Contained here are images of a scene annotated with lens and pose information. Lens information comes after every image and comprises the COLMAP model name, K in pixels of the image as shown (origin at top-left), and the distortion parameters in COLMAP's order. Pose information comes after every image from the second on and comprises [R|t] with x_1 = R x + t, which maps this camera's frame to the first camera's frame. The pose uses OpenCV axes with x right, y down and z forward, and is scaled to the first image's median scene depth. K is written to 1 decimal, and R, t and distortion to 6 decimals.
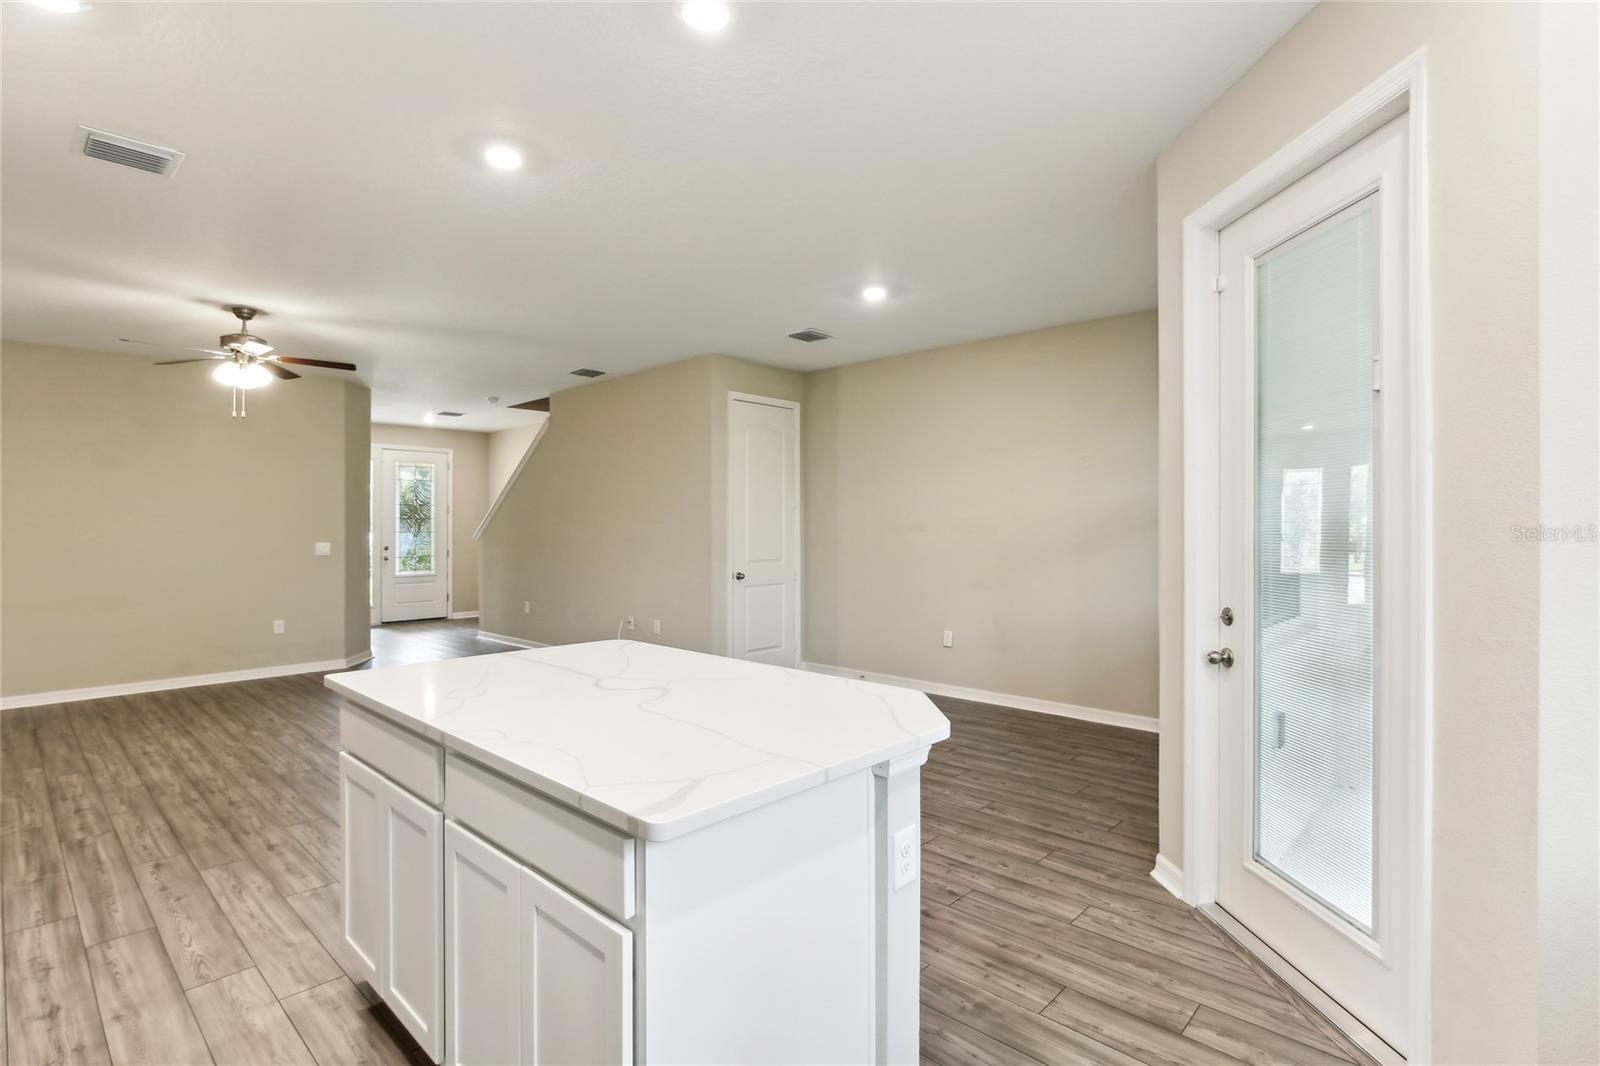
lens RADIAL K [[764.1, 0, 781.4], [0, 764.1, 527.9], [0, 0, 1]] dist [-0.000206, -0.000283]
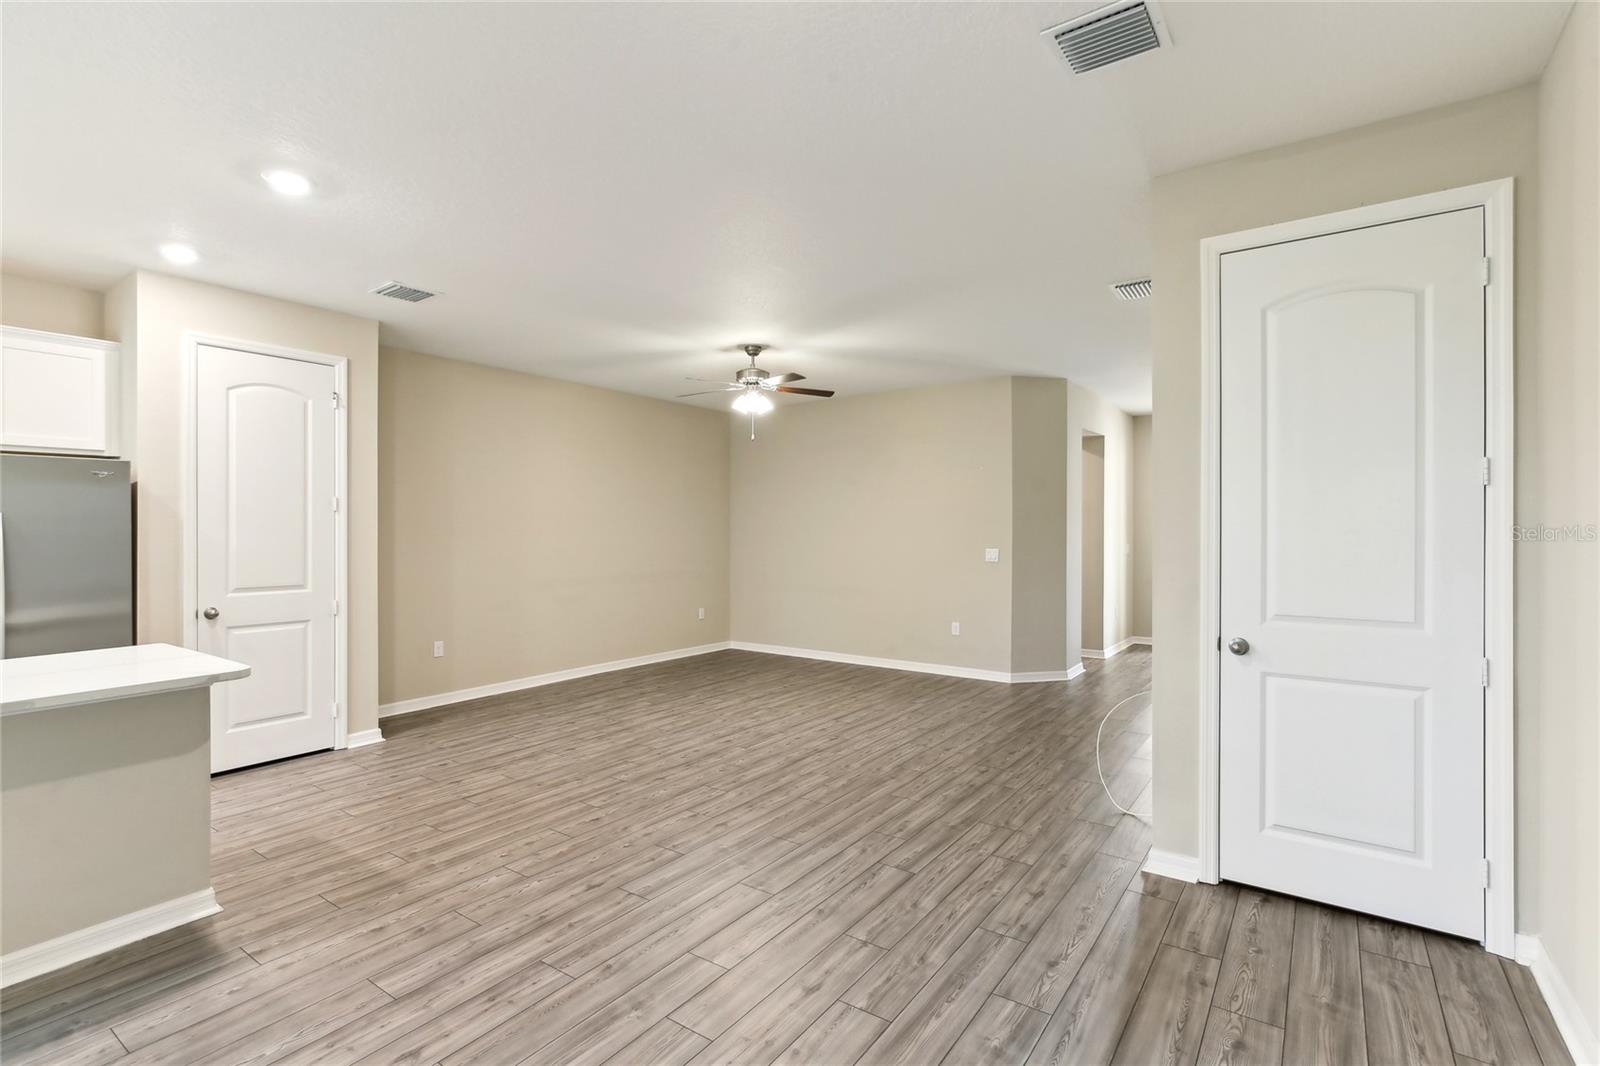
lens RADIAL K [[740.5, 0, 802.4], [0, 740.5, 526.4], [0, 0, 1]] dist [-0.000741, -0.003656]
pose [[0.154206, -0.004452, -0.988029, 0.606868], [-0.000948, 0.999989, -0.004653, -0.009229], [0.988038, 0.001654, 0.154200, 1.267750]]
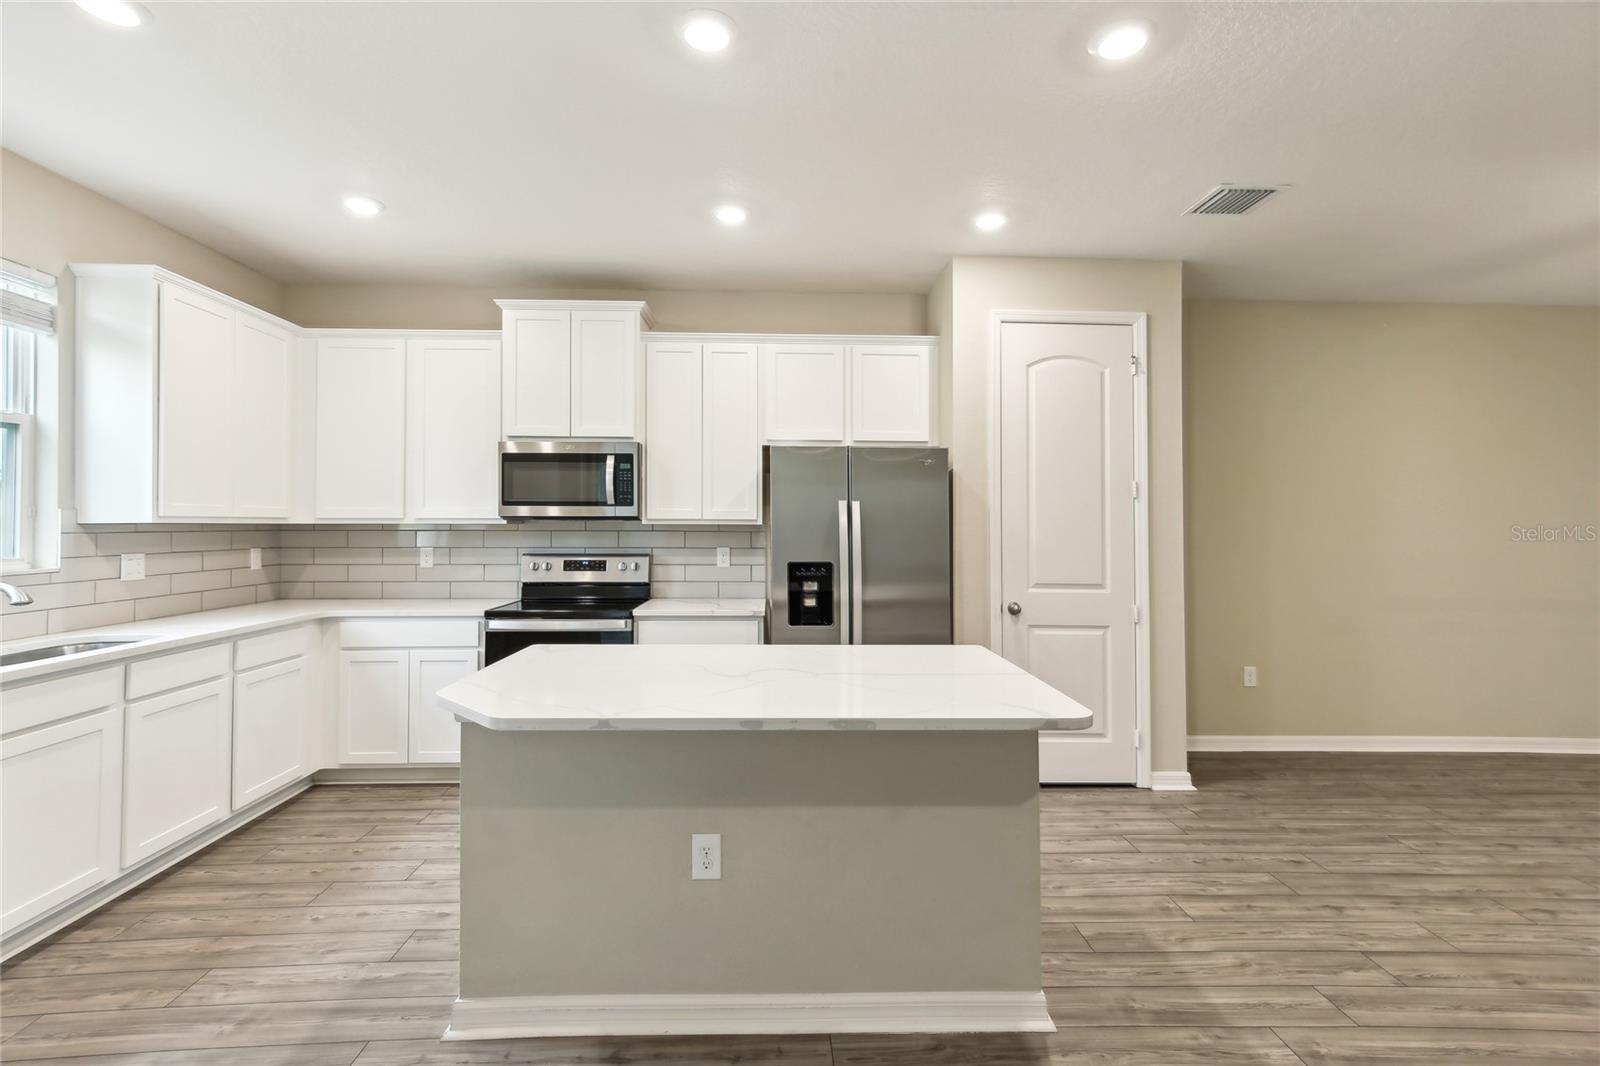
lens RADIAL K [[744.7, 0, 796.7], [0, 744.7, 510.1], [0, 0, 1]] dist [0.019126, 0.000446]
pose [[-0.694593, -0.014961, -0.719247, 0.321601], [-0.009020, 0.999886, -0.012088, -0.005801], [0.719346, -0.001909, -0.694649, 1.055403]]
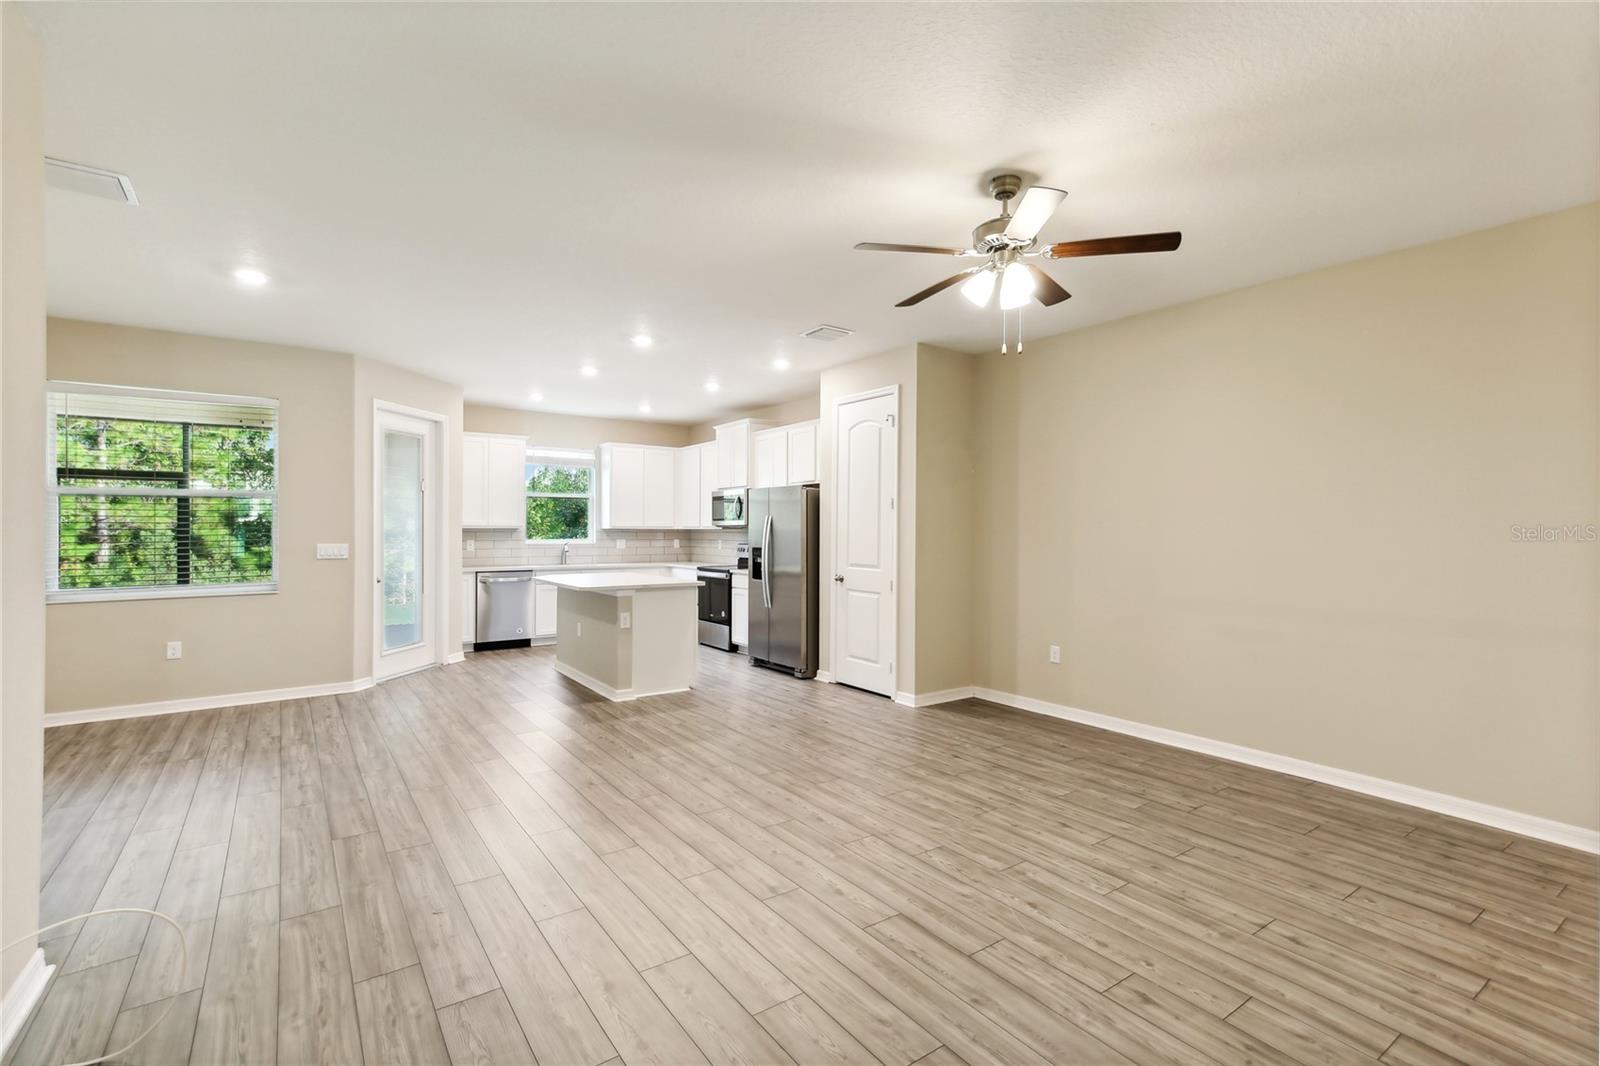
lens RADIAL K [[728.8, 0, 795.5], [0, 728.8, 524.0], [0, 0, 1]] dist [0.010228, -0.000113]
pose [[-0.983095, -0.000841, 0.183093, -0.911974], [-0.001298, 0.999996, -0.002375, -0.004540], [-0.183090, -0.002572, -0.983093, 2.293723]]
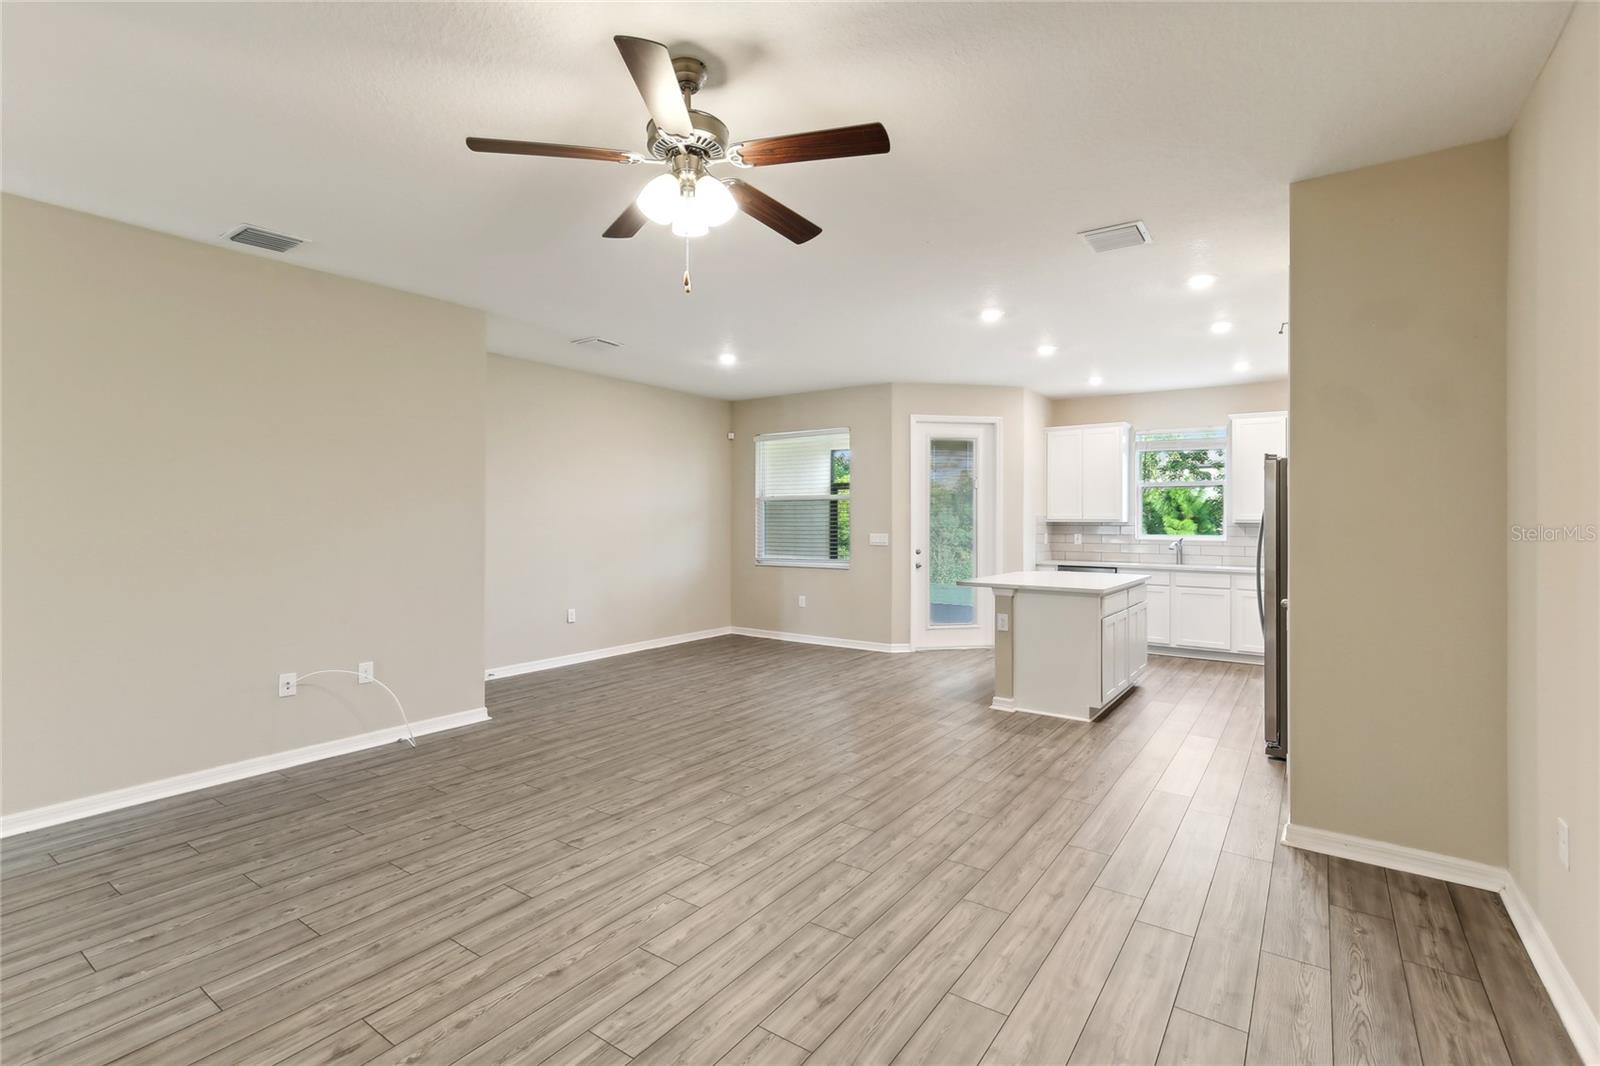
lens RADIAL K [[744.7, 0, 796.7], [0, 744.7, 510.1], [0, 0, 1]] dist [0.019126, 0.000446]
pose [[-0.147702, 0.015434, 0.988911, -1.676317], [0.003615, 0.999880, -0.015065, 0.000120], [-0.989025, 0.001350, -0.147740, 1.410261]]
